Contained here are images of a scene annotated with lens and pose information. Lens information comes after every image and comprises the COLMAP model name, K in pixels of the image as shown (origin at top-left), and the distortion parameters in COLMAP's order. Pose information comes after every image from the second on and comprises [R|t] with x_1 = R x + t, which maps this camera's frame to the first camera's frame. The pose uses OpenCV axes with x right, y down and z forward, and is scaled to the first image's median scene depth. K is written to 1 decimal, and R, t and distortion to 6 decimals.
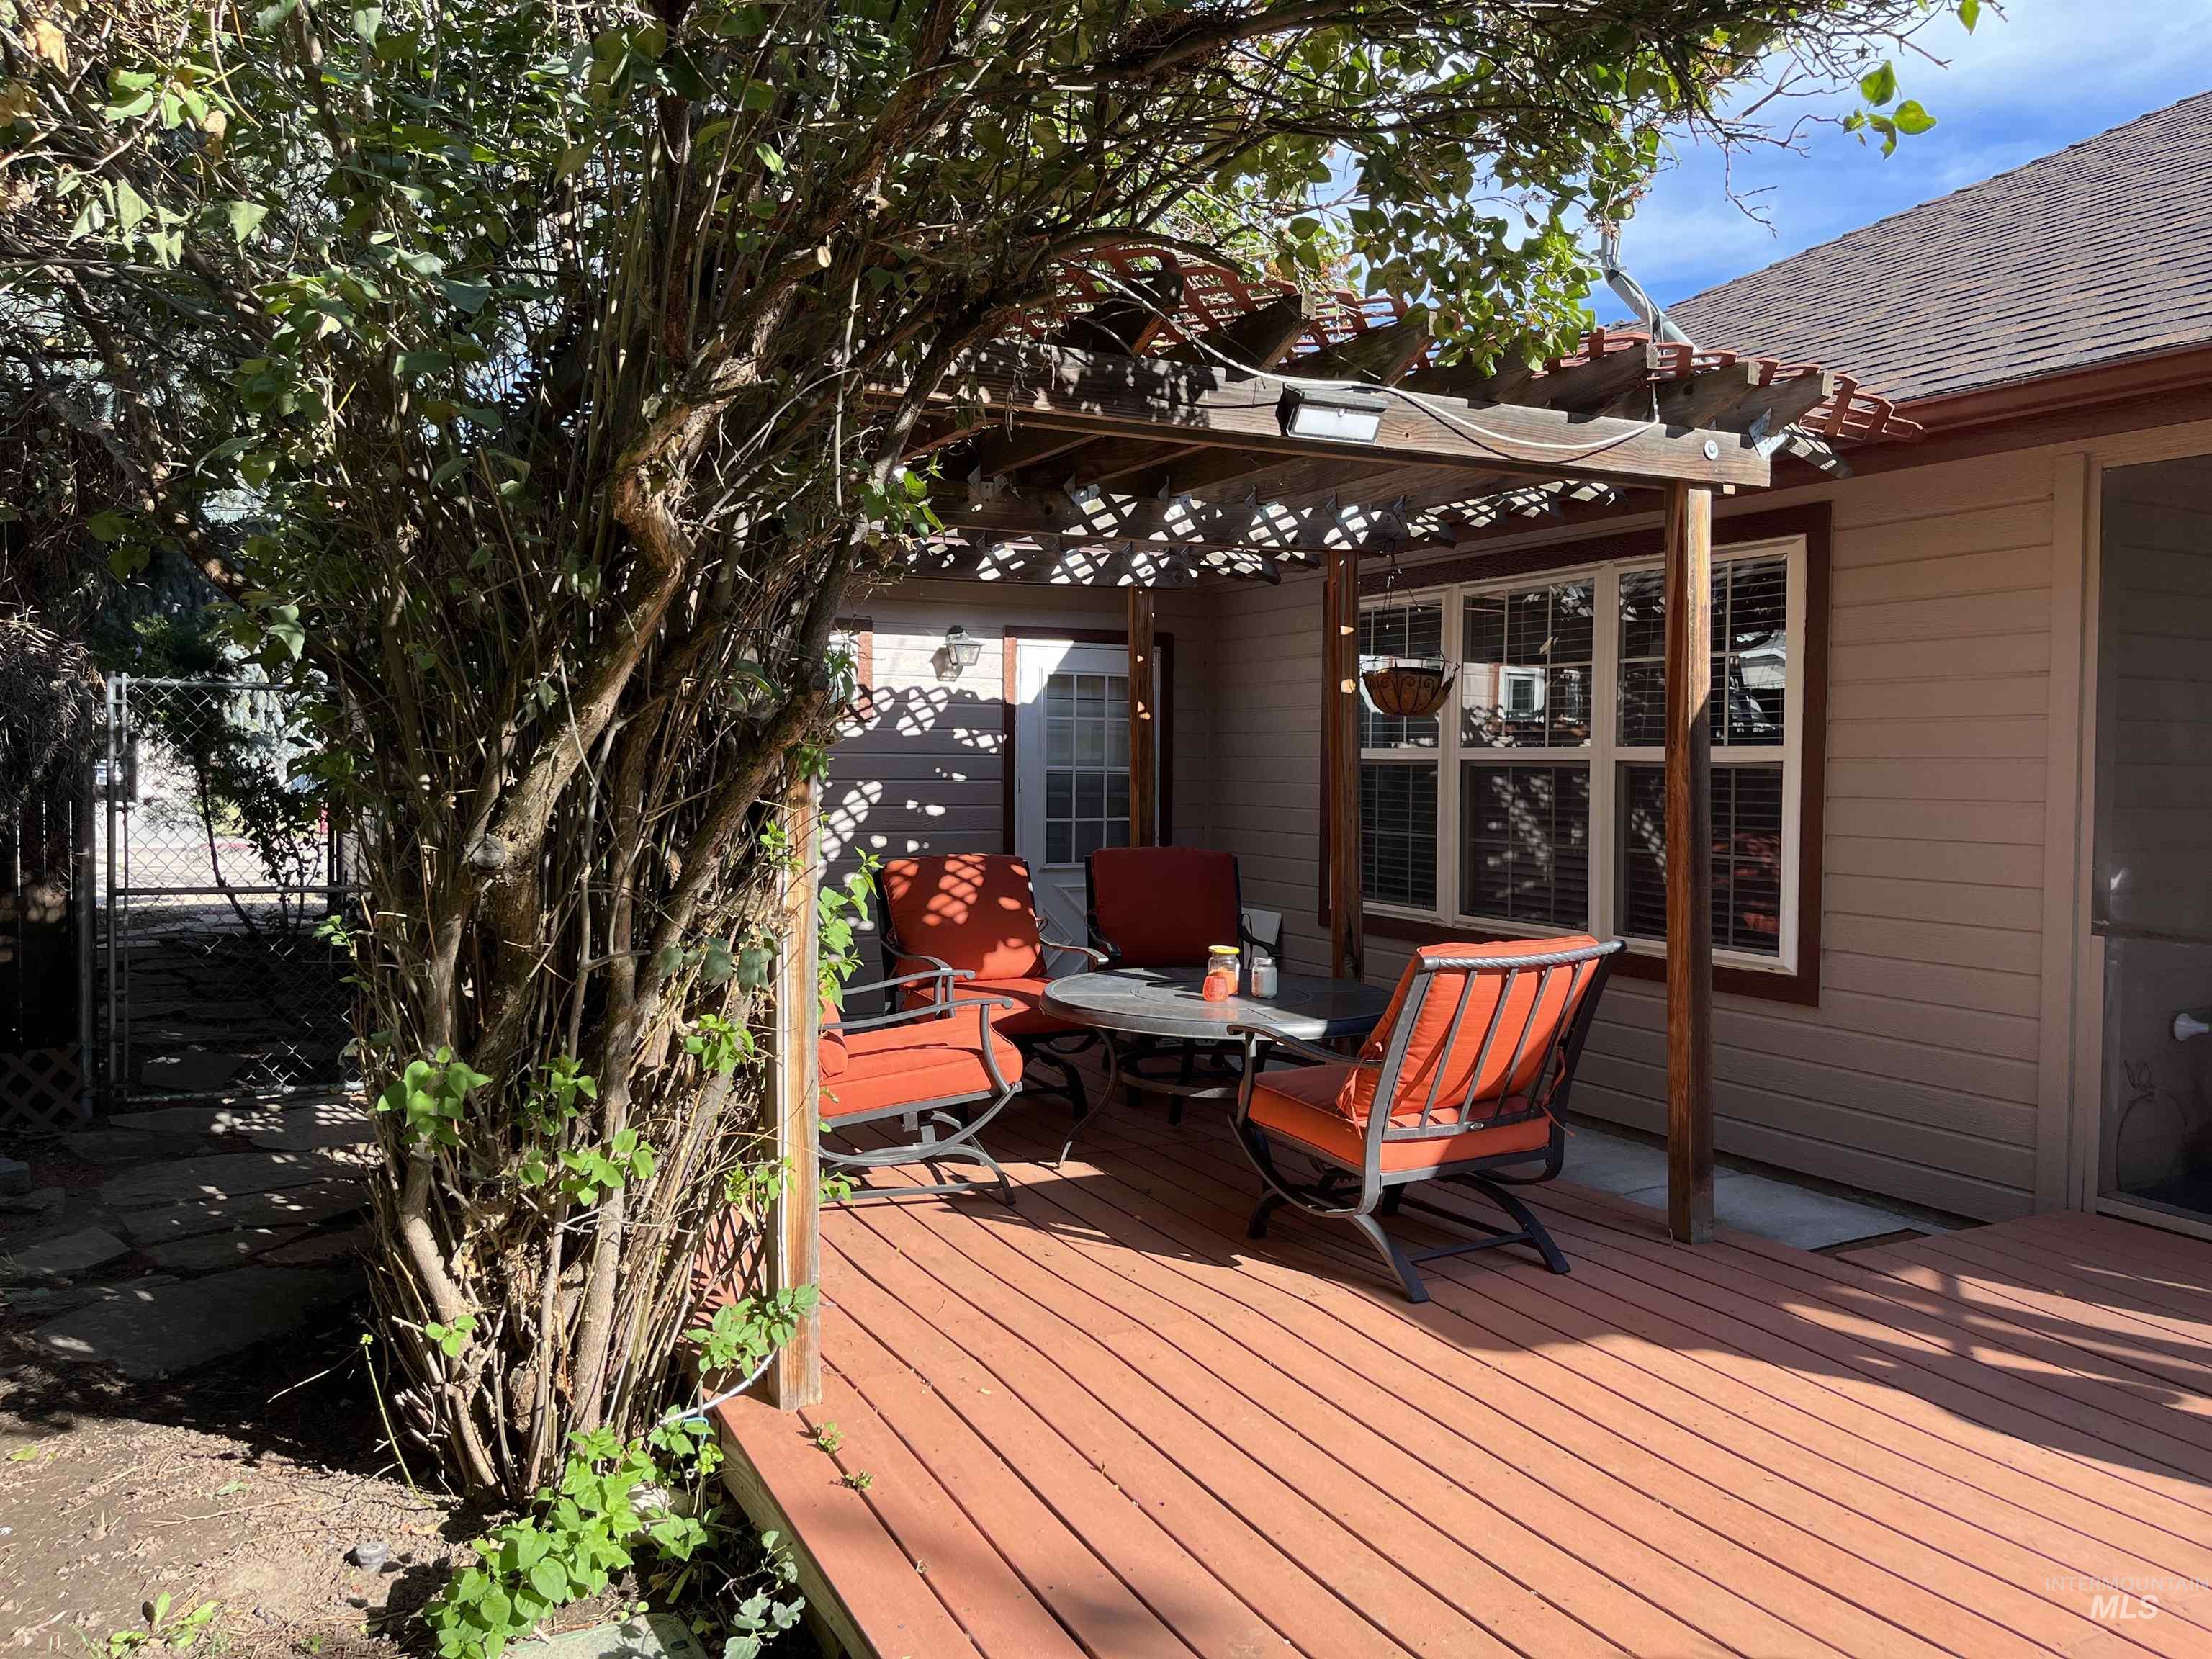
lens RADIAL K [[1666.7, 0, 1104.8], [0, 1666.7, 833.1], [0, 0, 1]] dist [0.035503, -0.049325]
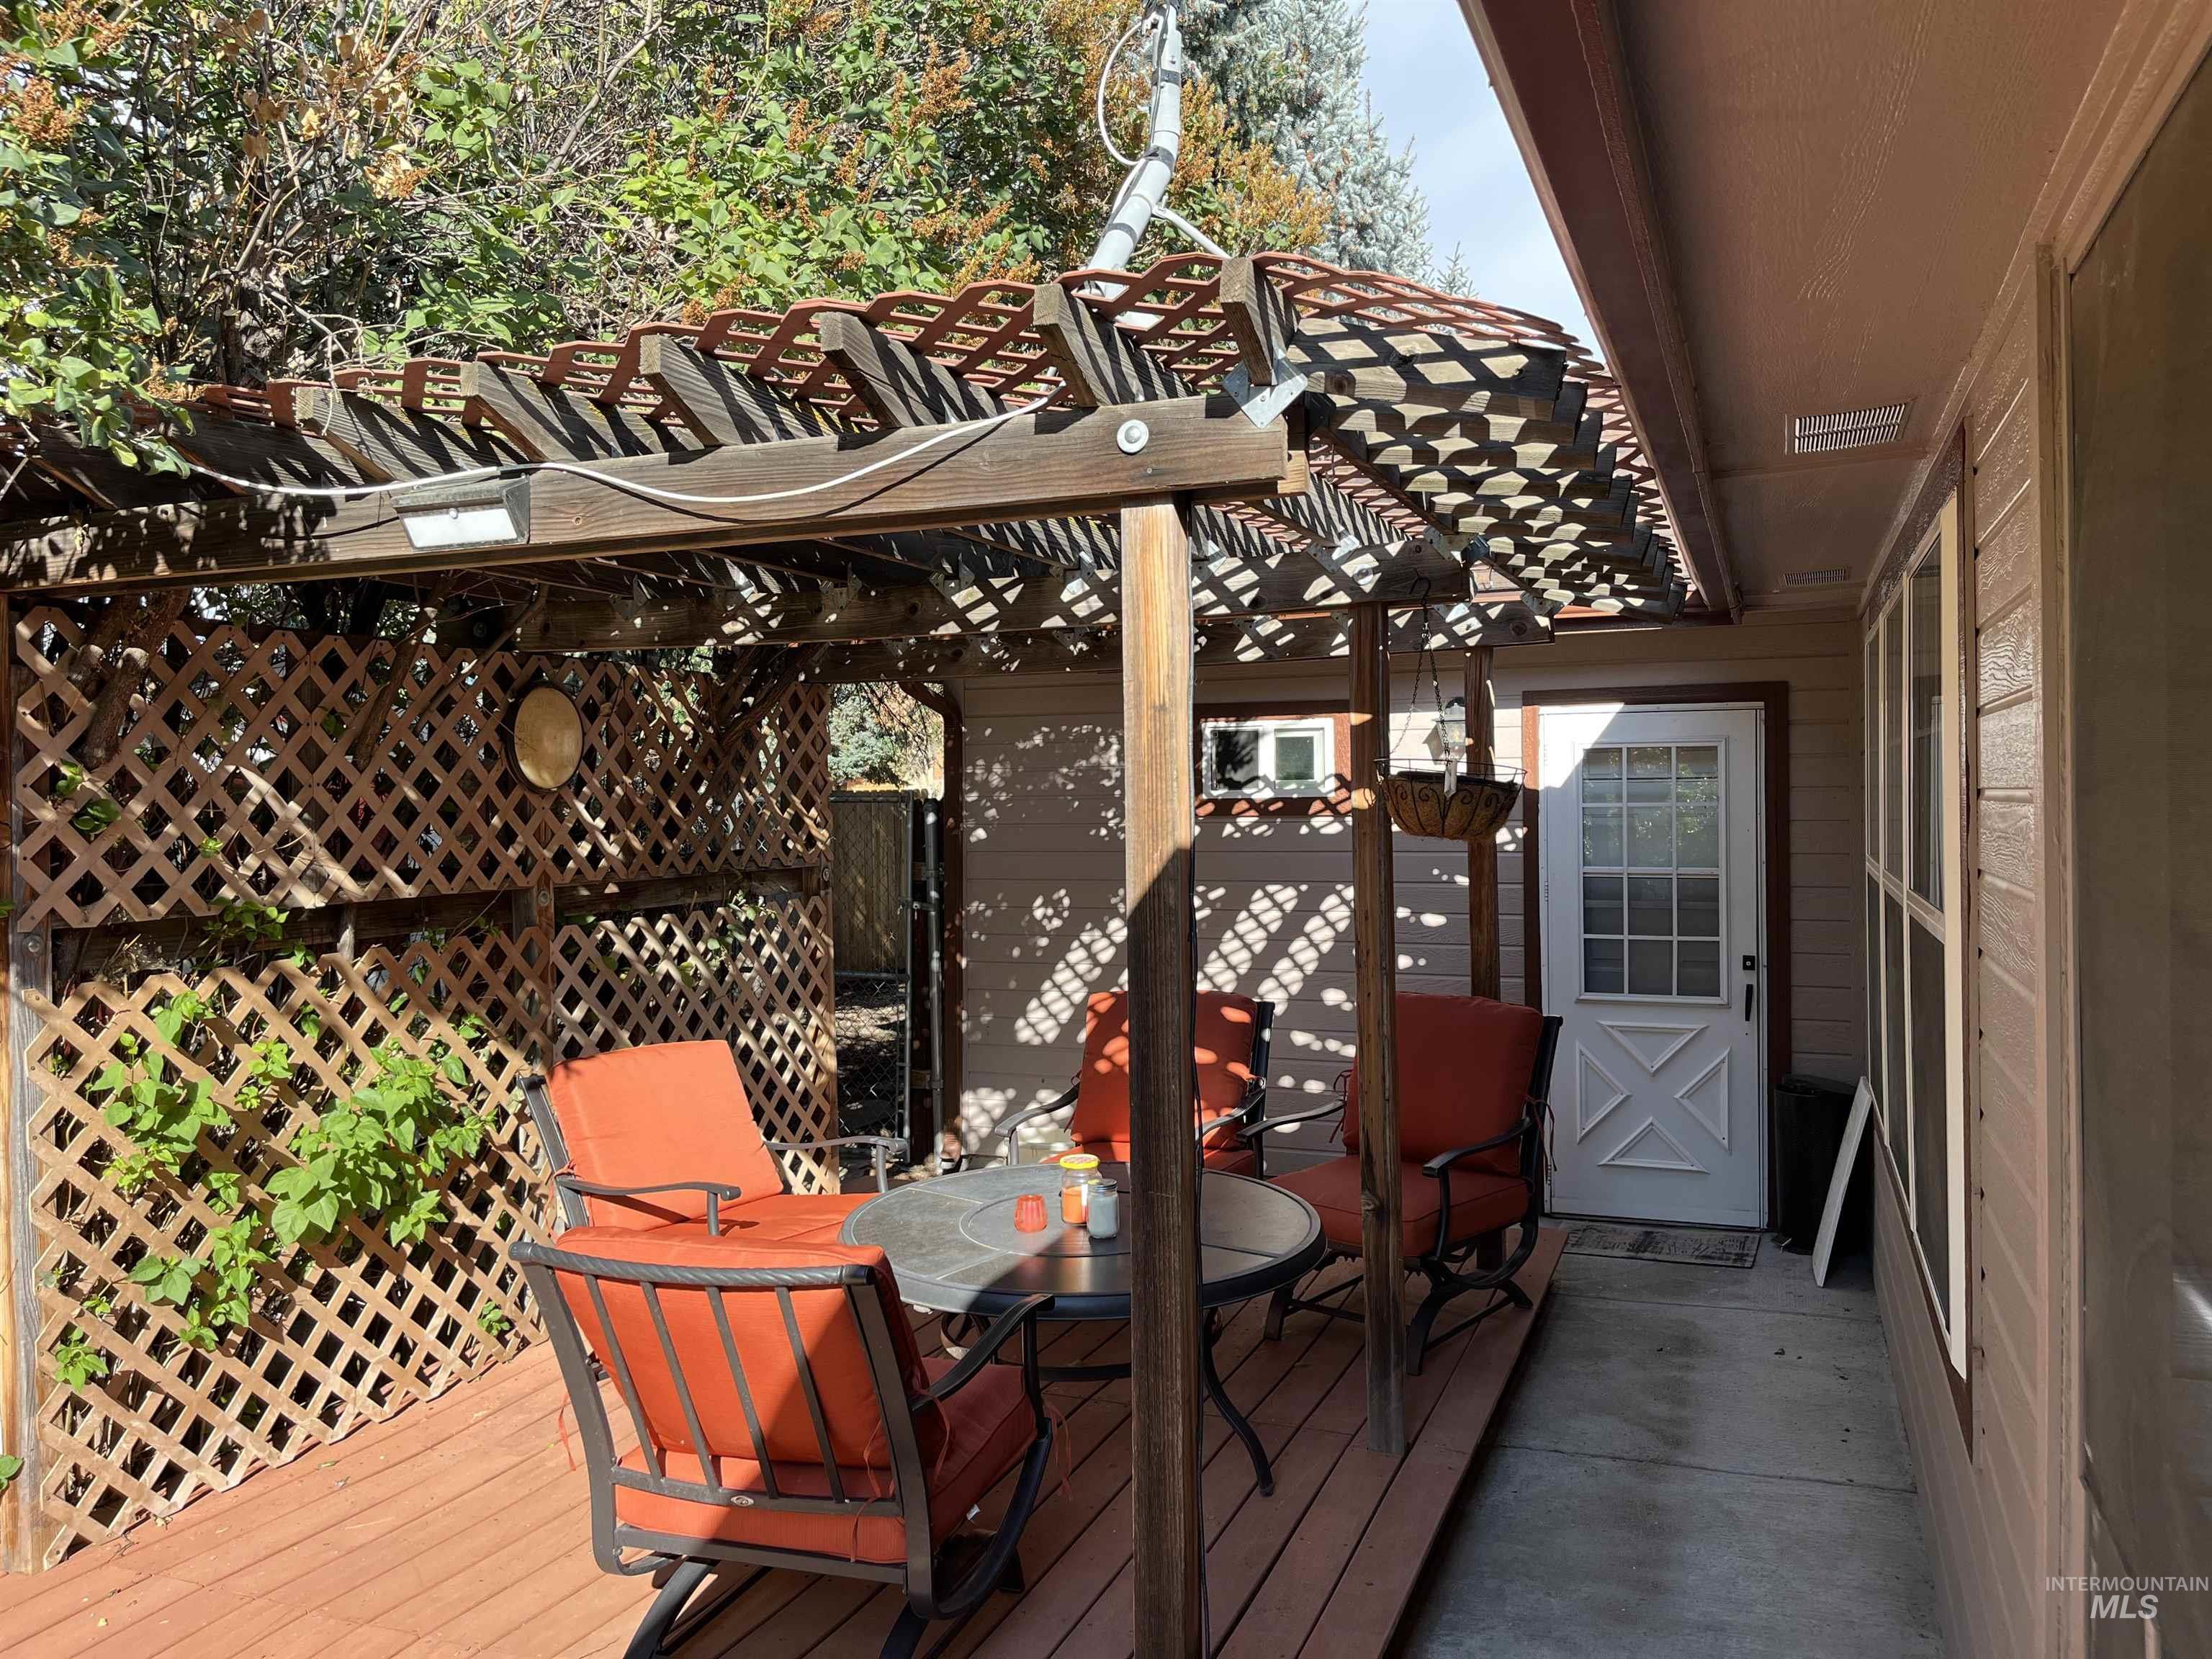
lens RADIAL K [[1666.7, 0, 1109.9], [0, 1666.7, 823.1], [0, 0, 1]] dist [0.035503, -0.049325]
pose [[0.671962, -0.006437, -0.740558, 0.634349], [-0.011702, 0.999745, -0.019307, -0.068119], [0.740493, 0.021639, 0.671716, 0.493038]]
